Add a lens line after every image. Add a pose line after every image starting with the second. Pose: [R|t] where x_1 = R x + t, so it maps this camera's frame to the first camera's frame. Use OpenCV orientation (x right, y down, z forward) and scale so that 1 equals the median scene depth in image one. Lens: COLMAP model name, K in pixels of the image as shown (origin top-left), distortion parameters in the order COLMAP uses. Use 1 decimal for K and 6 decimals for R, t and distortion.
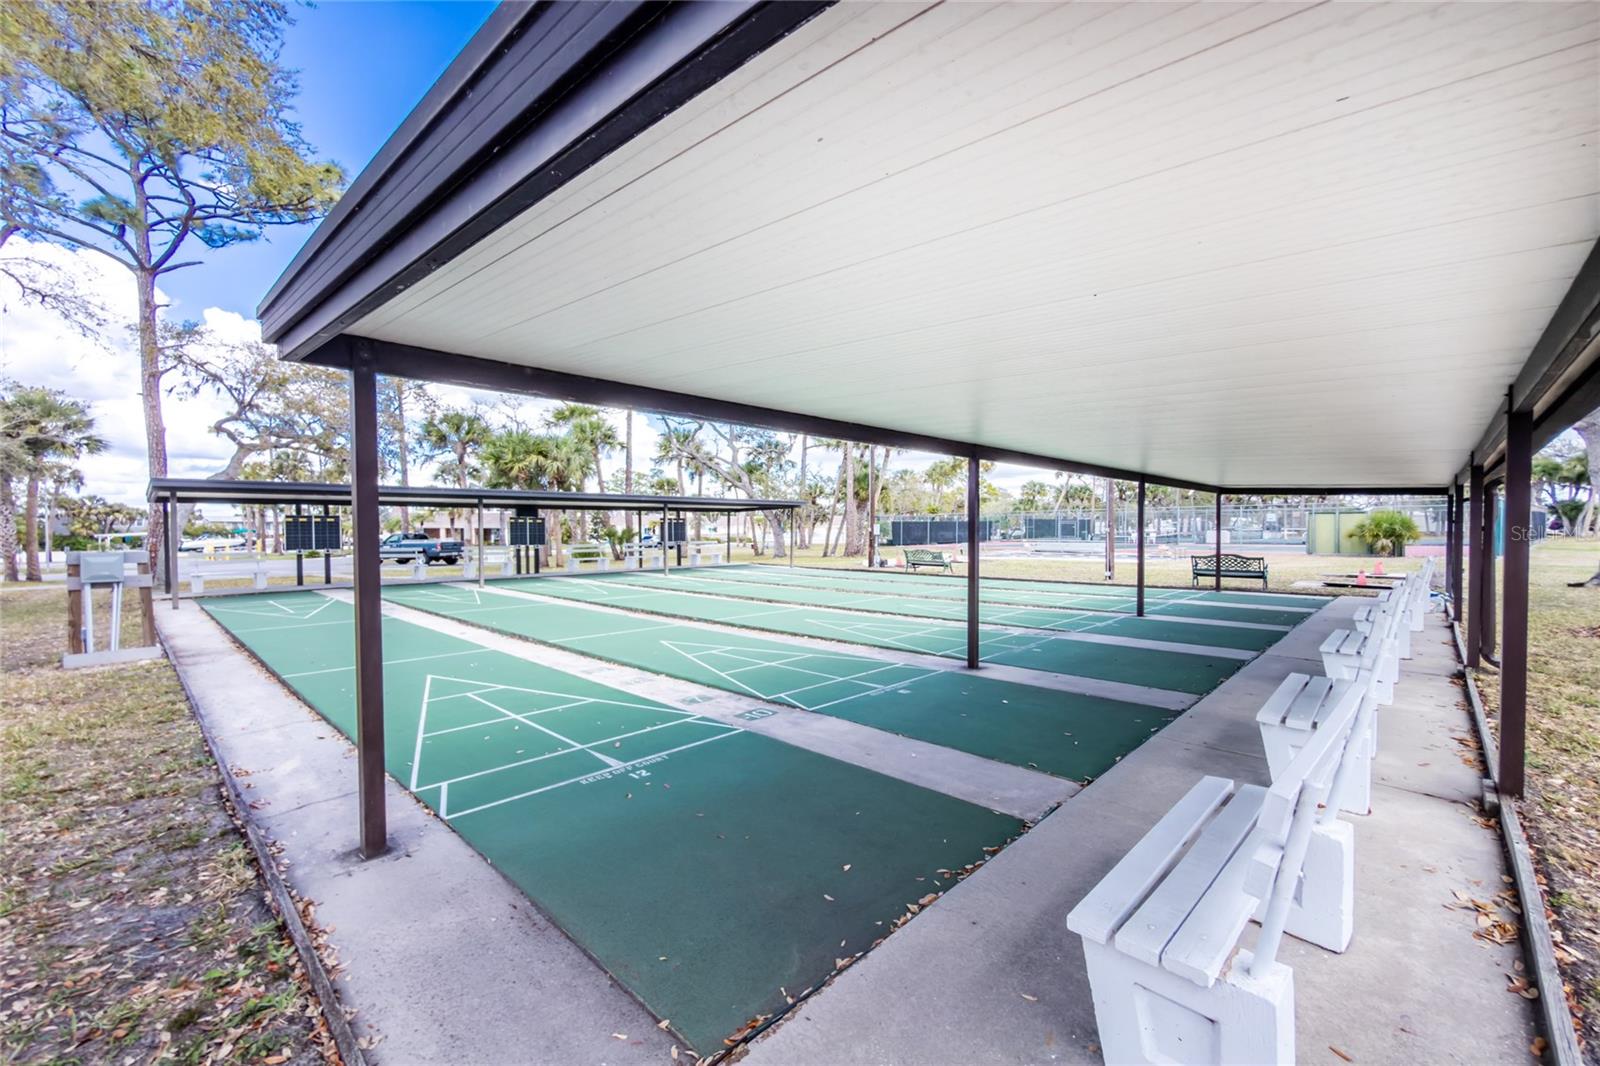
lens RADIAL K [[667.1, 0, 800.0], [0, 667.1, 533.0], [0, 0, 1]] dist [-0.001374, -0.000947]
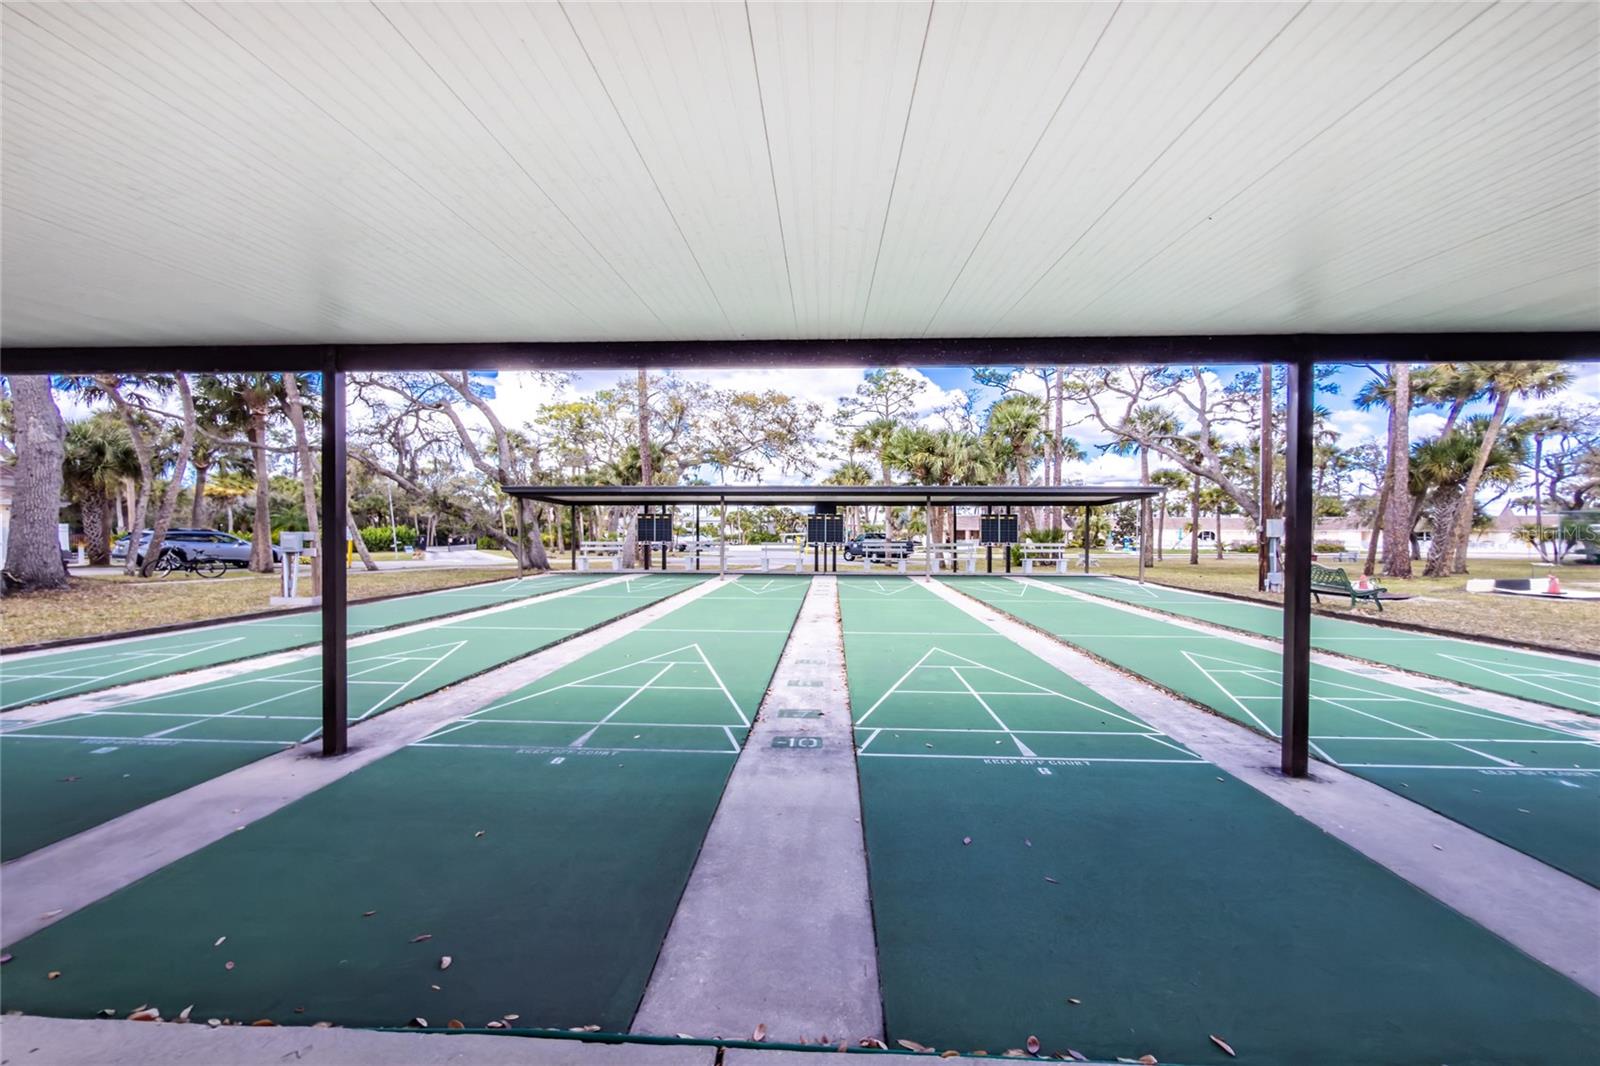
lens RADIAL K [[583.8, 0, 804.8], [0, 583.8, 667.4], [0, 0, 1]] dist [-0.001241, -0.000224]
pose [[0.648146, 0.185069, -0.738685, 0.263112], [-0.010987, 0.972191, 0.233931, -0.001921], [0.761437, -0.143506, 0.632155, 0.284375]]
